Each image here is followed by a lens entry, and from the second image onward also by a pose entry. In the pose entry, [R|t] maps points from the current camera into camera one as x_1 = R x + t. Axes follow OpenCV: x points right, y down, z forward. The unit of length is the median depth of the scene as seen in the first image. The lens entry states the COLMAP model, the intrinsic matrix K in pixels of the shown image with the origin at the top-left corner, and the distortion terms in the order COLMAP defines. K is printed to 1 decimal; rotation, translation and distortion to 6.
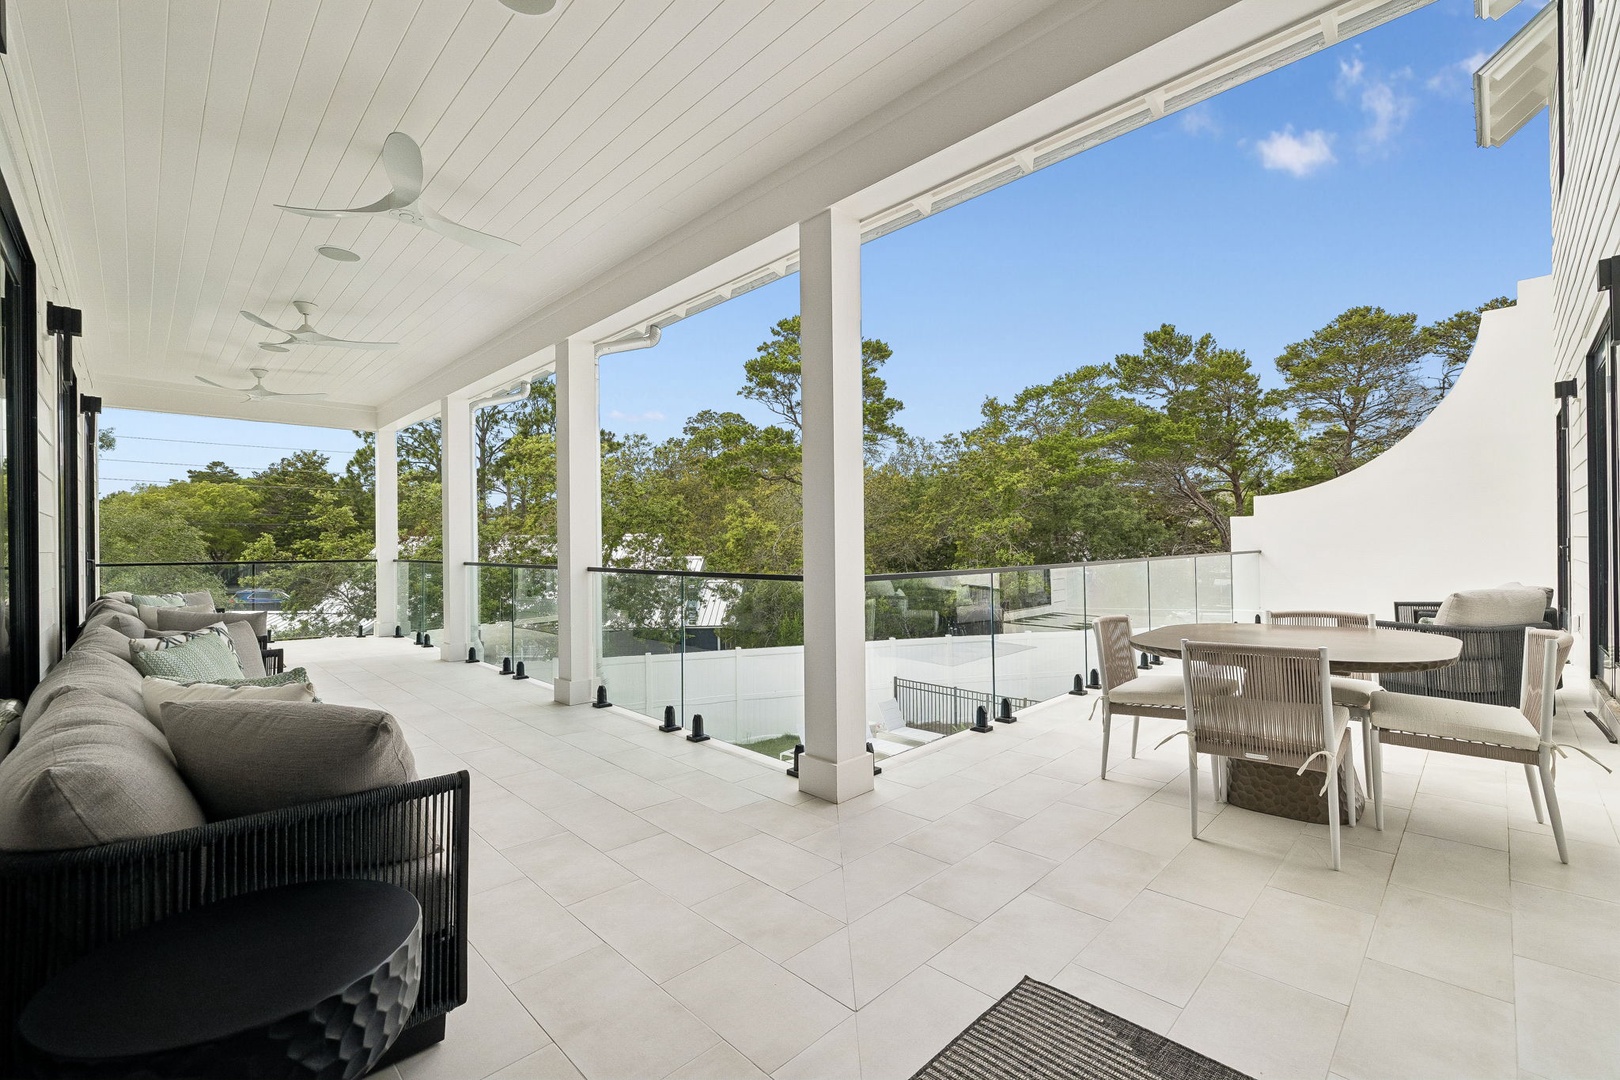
lens RADIAL K [[677.8, 0, 808.8], [0, 677.8, 543.3], [0, 0, 1]] dist [0.003488, 0.000873]
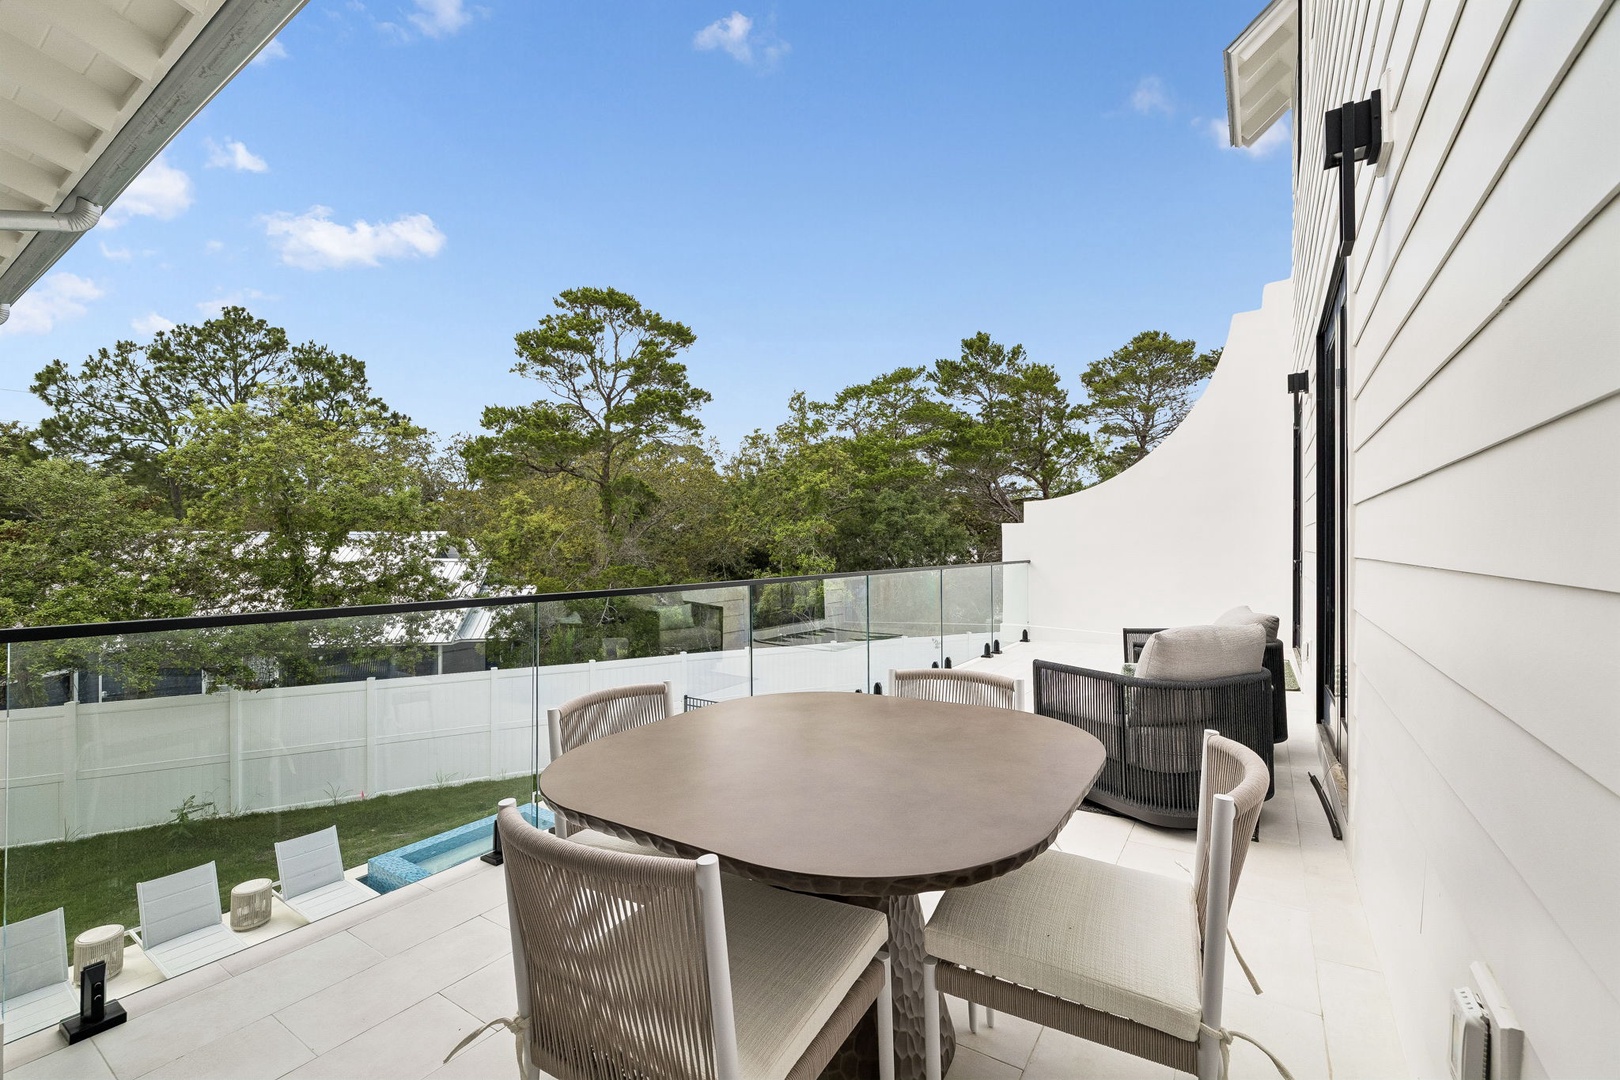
lens RADIAL K [[677.8, 0, 809.4], [0, 677.8, 544.6], [0, 0, 1]] dist [0.003488, 0.000873]
pose [[0.979163, 0.011464, 0.202751, 0.079321], [-0.011388, 0.999934, -0.001540, -0.002420], [-0.202755, -0.000801, 0.979229, 0.067323]]
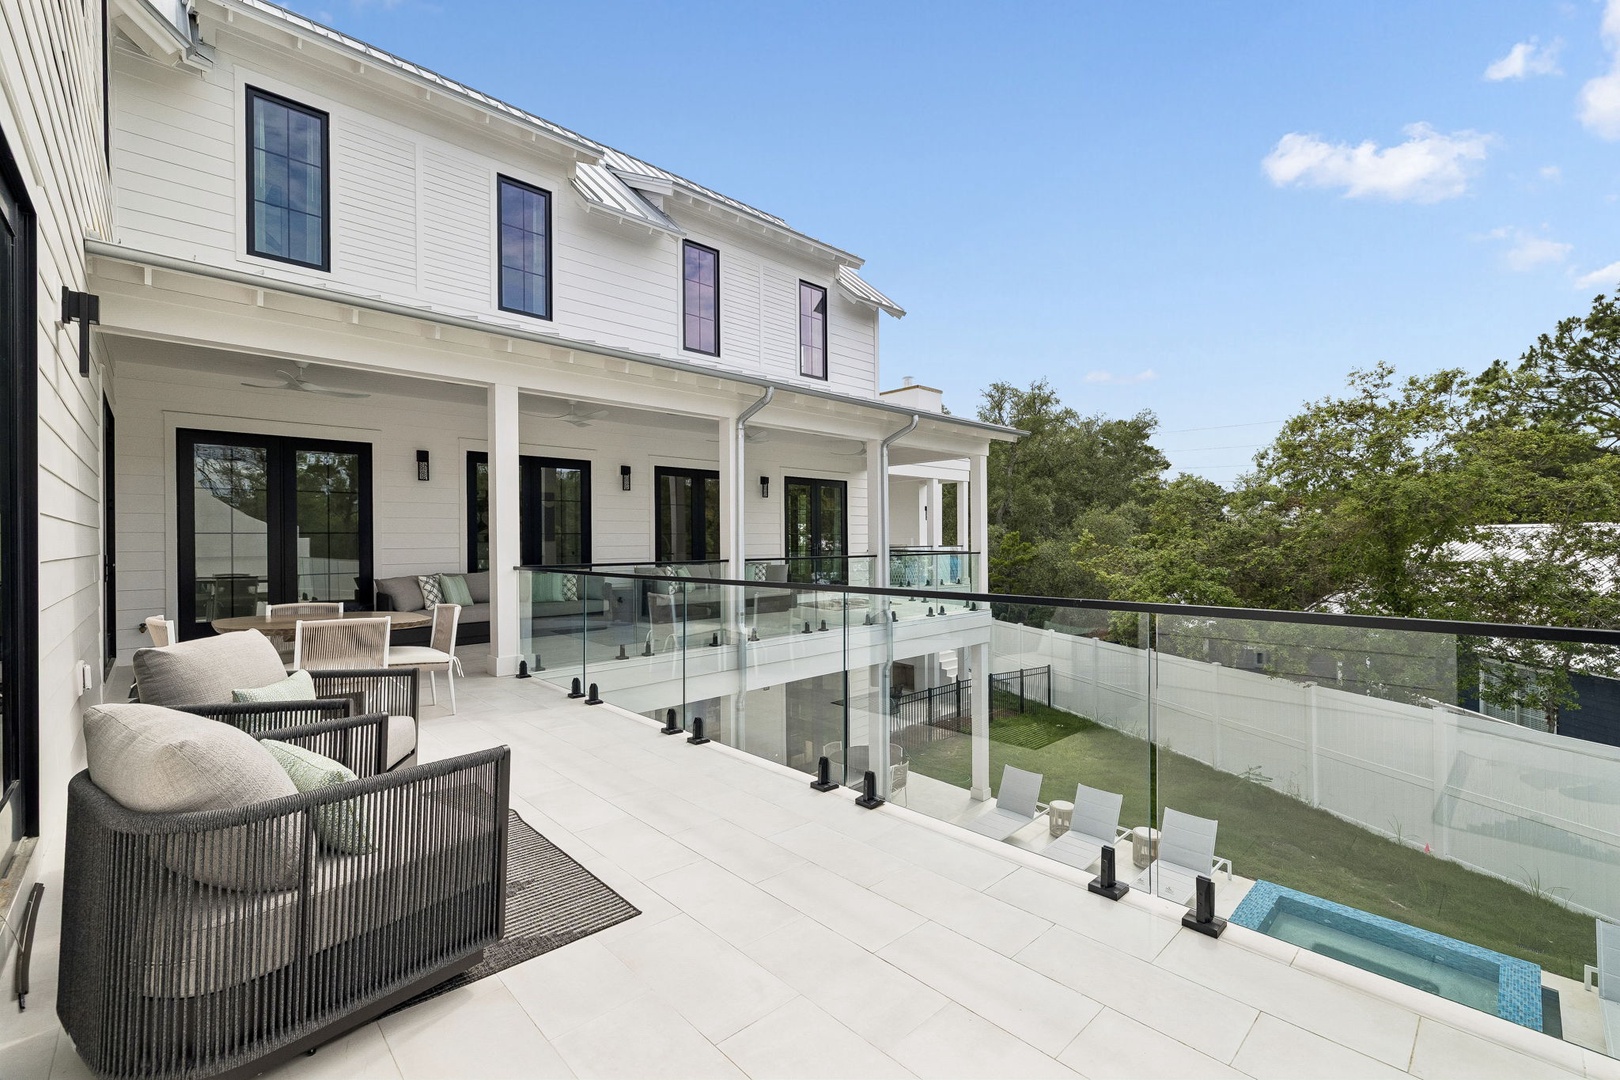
lens RADIAL K [[677.8, 0, 809.3], [0, 677.8, 530.6], [0, 0, 1]] dist [0.003488, 0.000873]
pose [[-0.024422, -0.000482, -0.999702, 0.319545], [0.004208, 0.999991, -0.000585, -0.007707], [0.999693, -0.004221, -0.024420, 0.304632]]
